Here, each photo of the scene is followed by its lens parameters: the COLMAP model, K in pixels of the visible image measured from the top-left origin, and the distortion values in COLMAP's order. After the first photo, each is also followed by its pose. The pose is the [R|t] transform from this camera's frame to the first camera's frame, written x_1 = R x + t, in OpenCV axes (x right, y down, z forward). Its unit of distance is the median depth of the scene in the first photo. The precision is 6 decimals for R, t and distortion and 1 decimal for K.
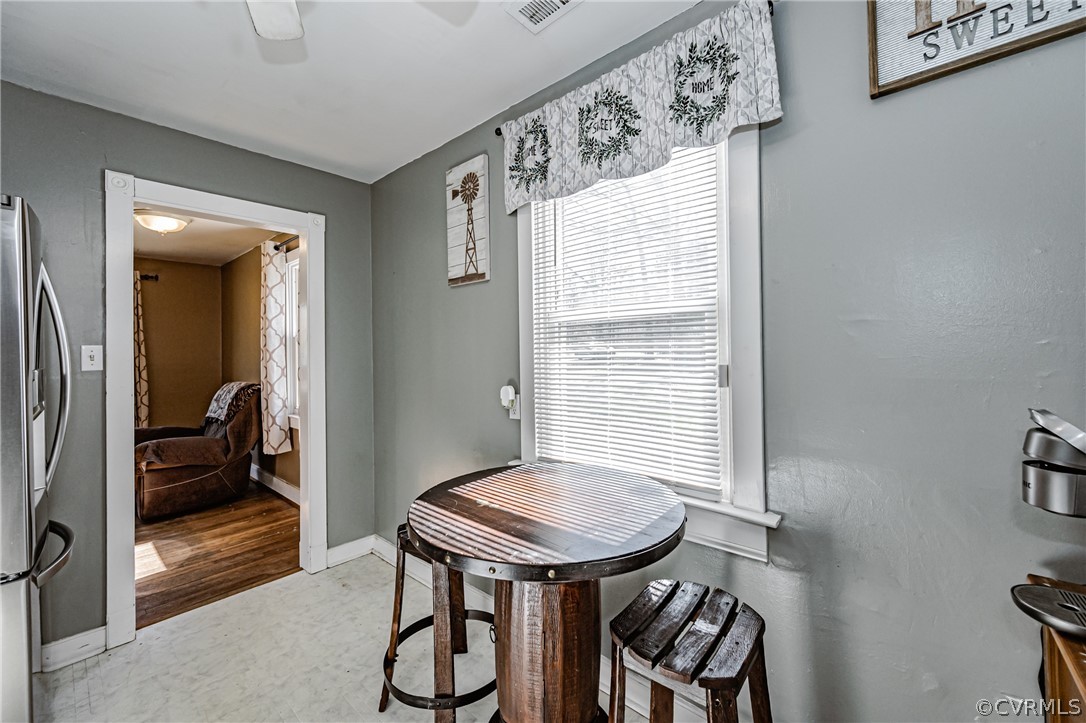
lens RADIAL K [[431.0, 0, 540.5], [0, 431.0, 355.5], [0, 0, 1]] dist [0.000355, -0.000027]
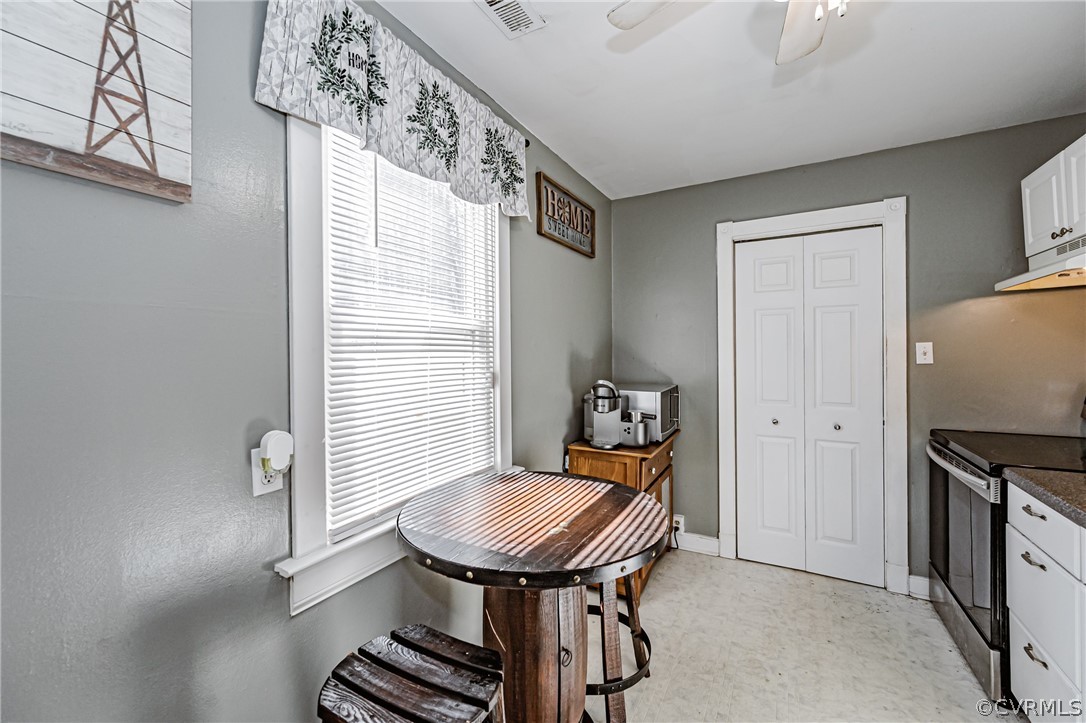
lens RADIAL K [[431.0, 0, 540.5], [0, 431.0, 355.5], [0, 0, 1]] dist [0.000355, -0.000027]
pose [[-0.207211, -0.003068, 0.978292, -0.944826], [-0.002552, 0.999993, 0.002596, -0.035524], [-0.978293, -0.001959, -0.207217, 1.120058]]
